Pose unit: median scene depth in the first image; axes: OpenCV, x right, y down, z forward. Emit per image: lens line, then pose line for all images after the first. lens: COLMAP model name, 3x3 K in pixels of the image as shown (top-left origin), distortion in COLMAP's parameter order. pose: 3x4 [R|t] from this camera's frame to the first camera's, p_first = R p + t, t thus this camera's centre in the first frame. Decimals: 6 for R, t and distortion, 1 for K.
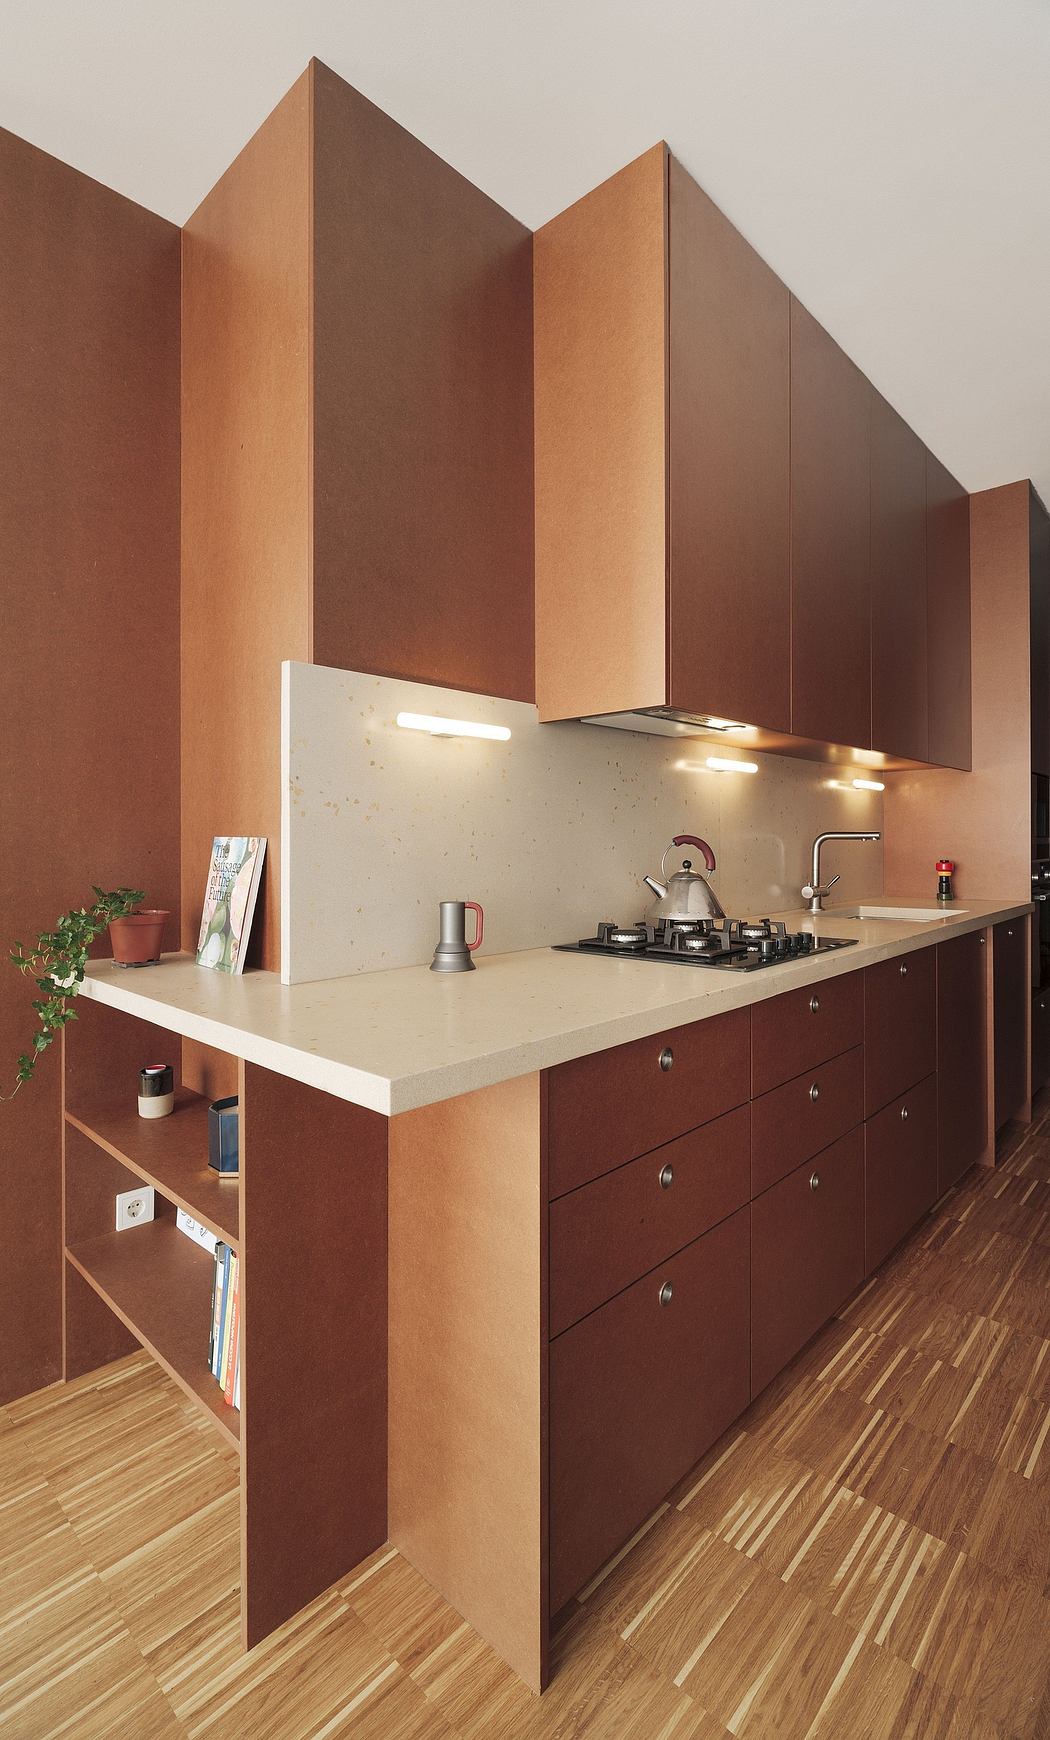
lens RADIAL K [[782.4, 0, 511.7], [0, 782.4, 839.7], [0, 0, 1]] dist [-0.001226, -0.000252]
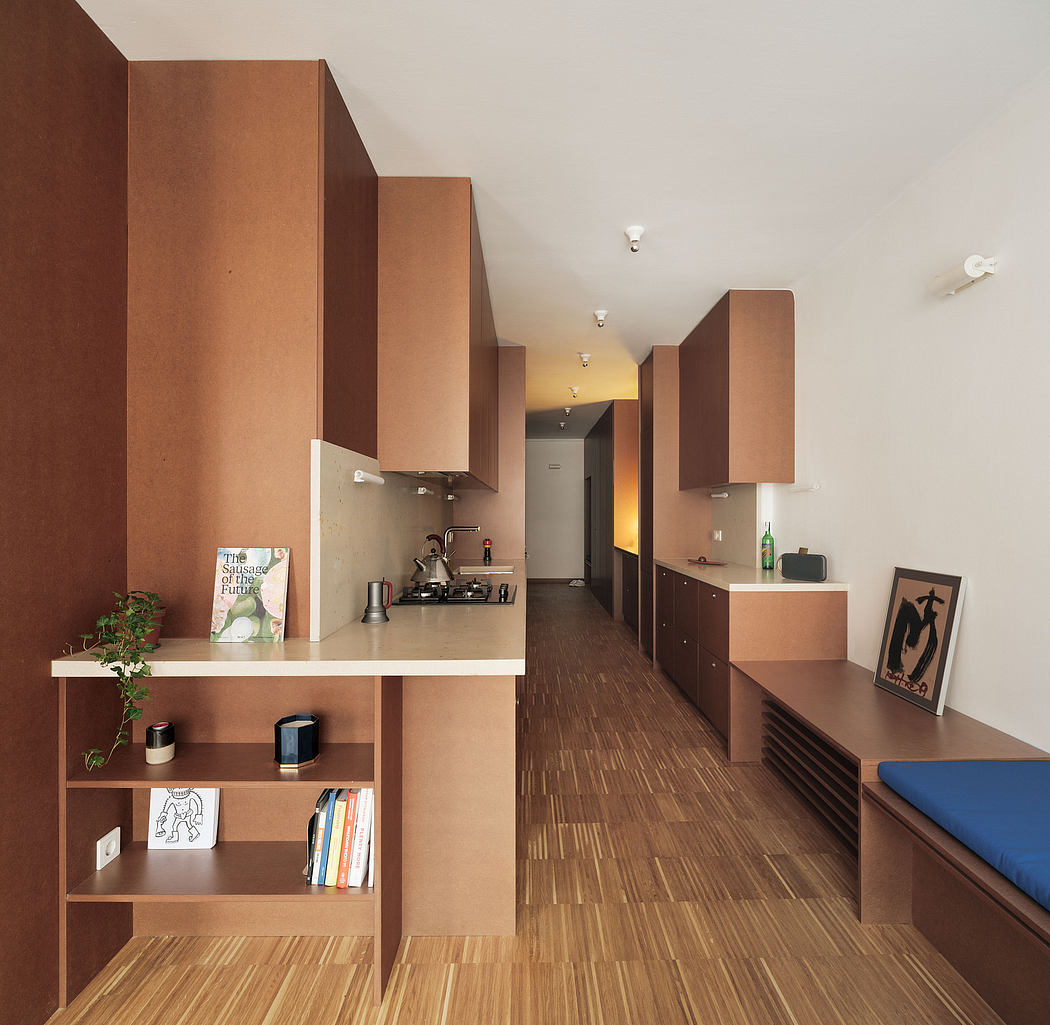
lens RADIAL K [[585.0, 0, 525.7], [0, 585.0, 512.7], [0, 0, 1]] dist [-0.001317, 0.000170]
pose [[0.717418, 0.004057, 0.696631, -0.892158], [-0.002331, 0.999991, -0.003423, -0.082061], [-0.696639, 0.000831, 0.717421, -0.173581]]
